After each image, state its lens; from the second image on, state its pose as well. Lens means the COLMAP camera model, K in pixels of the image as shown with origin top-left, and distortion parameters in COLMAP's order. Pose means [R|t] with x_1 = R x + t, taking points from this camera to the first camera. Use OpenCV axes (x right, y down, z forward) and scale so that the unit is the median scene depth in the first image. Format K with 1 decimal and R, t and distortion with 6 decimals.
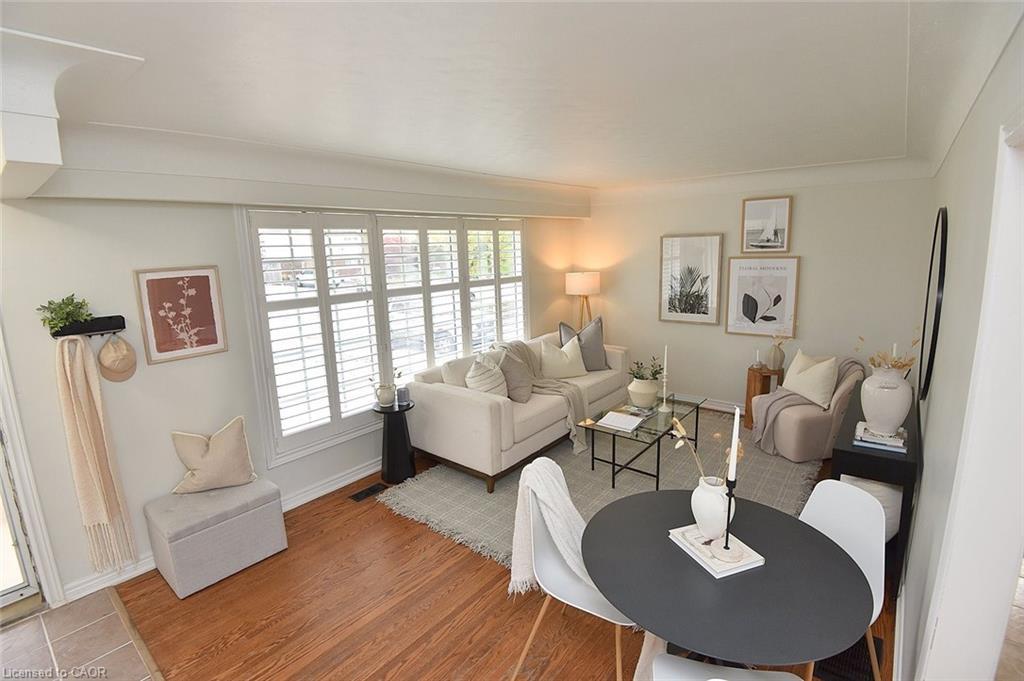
lens RADIAL K [[471.1, 0, 501.8], [0, 471.1, 339.9], [0, 0, 1]] dist [-0.040438, -0.003094]
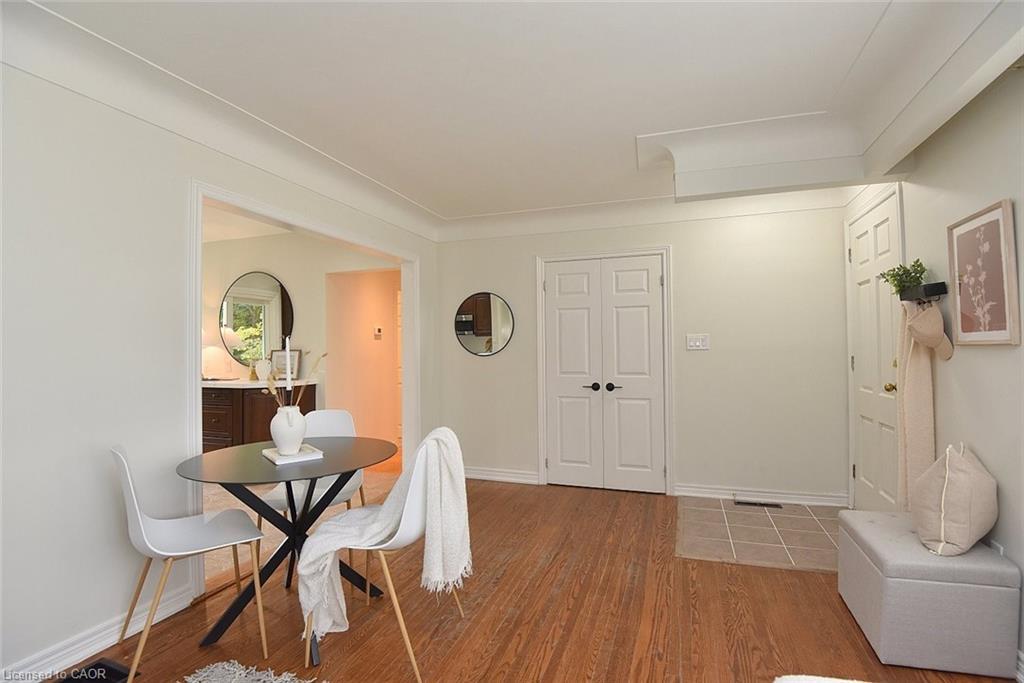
lens RADIAL K [[515.6, 0, 516.0], [0, 515.6, 335.3], [0, 0, 1]] dist [-0.022129, -0.004215]
pose [[-0.934079, 0.023938, -0.356263, 0.250581], [-0.039396, 0.984750, 0.169457, -0.083697], [0.354886, 0.172322, -0.918891, 1.615793]]
